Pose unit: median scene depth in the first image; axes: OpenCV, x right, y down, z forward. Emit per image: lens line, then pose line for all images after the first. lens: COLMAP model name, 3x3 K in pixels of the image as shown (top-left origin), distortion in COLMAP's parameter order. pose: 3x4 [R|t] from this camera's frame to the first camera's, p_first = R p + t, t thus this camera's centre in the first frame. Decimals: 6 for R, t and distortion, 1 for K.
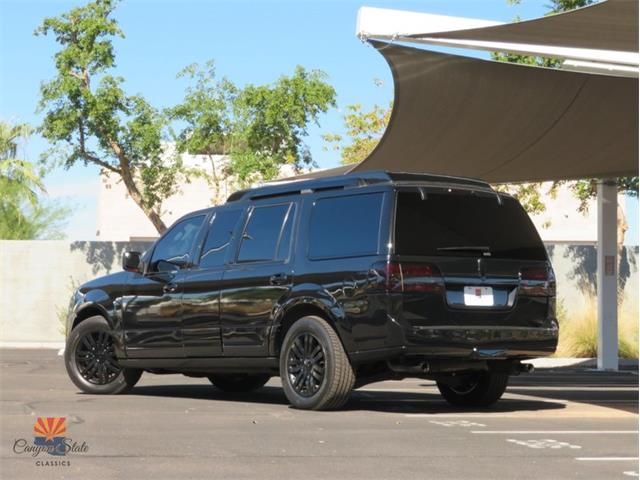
lens RADIAL K [[2309.4, 0, 320.0], [0, 2309.4, 240.0], [0, 0, 1]] dist [0.139189, -1.515954]
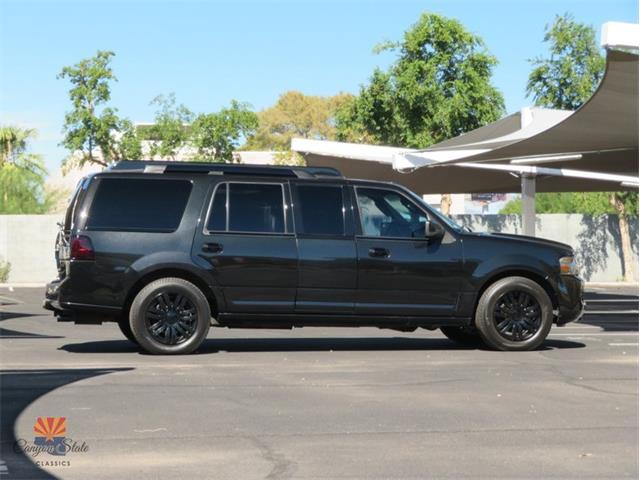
lens RADIAL K [[2309.4, 0, 320.0], [0, 2309.4, 240.0], [0, 0, 1]] dist [0.139189, -1.515954]
pose [[0.998570, -0.006560, 0.053058, -0.033237], [0.004899, 0.999495, 0.031384, -0.030395], [-0.053237, -0.031079, 0.998098, -0.515825]]
